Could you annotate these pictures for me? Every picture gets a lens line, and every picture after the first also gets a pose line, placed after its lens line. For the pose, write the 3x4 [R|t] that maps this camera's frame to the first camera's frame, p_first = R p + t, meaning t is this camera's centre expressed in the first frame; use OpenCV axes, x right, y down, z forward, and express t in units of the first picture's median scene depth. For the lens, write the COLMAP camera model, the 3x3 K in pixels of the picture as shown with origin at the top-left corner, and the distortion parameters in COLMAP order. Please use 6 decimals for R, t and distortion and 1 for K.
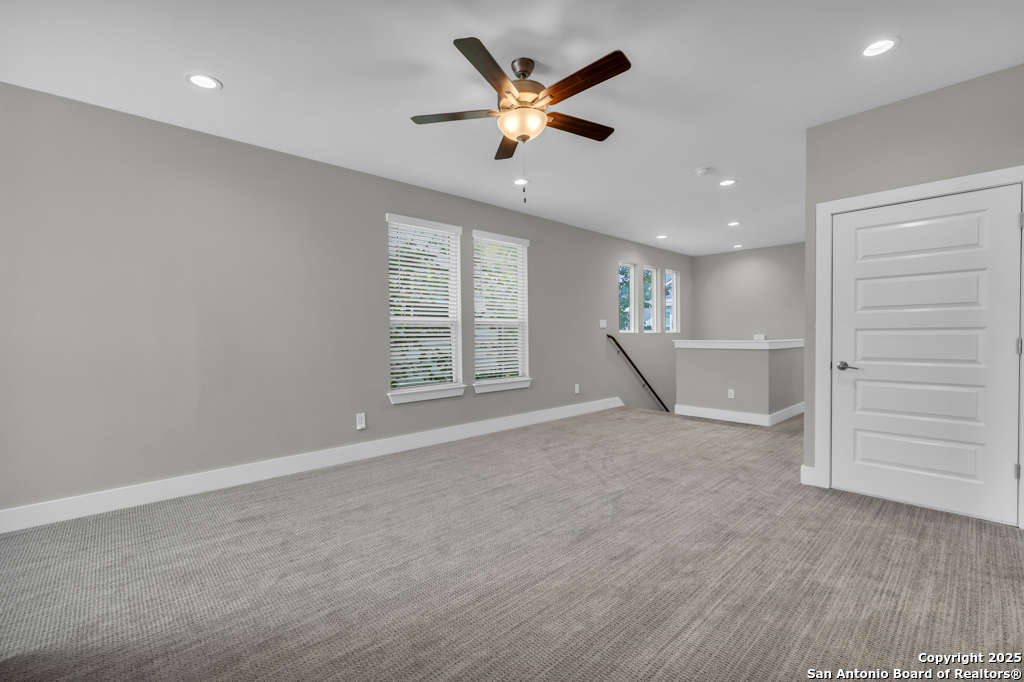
lens RADIAL K [[433.3, 0, 505.5], [0, 433.3, 335.5], [0, 0, 1]] dist [0.002674, 0.000516]
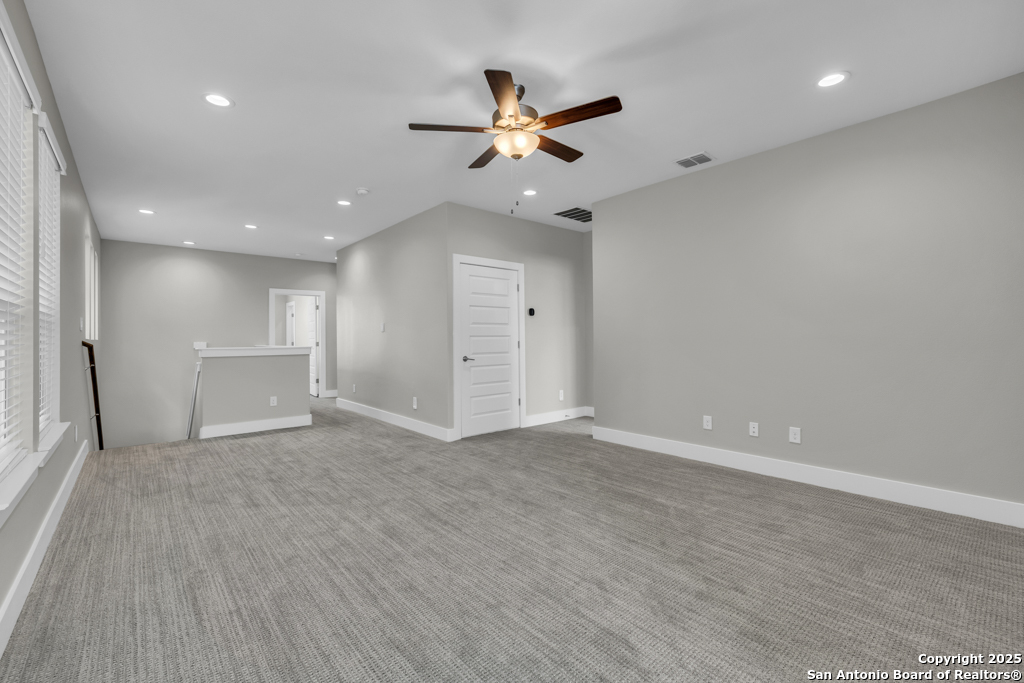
lens RADIAL K [[433.3, 0, 505.5], [0, 433.3, 336.0], [0, 0, 1]] dist [0.002674, 0.000516]
pose [[0.052073, 0.009761, 0.998596, -0.808937], [0.011220, 0.999883, -0.010359, 0.004381], [-0.998580, 0.011744, 0.051958, 0.771734]]
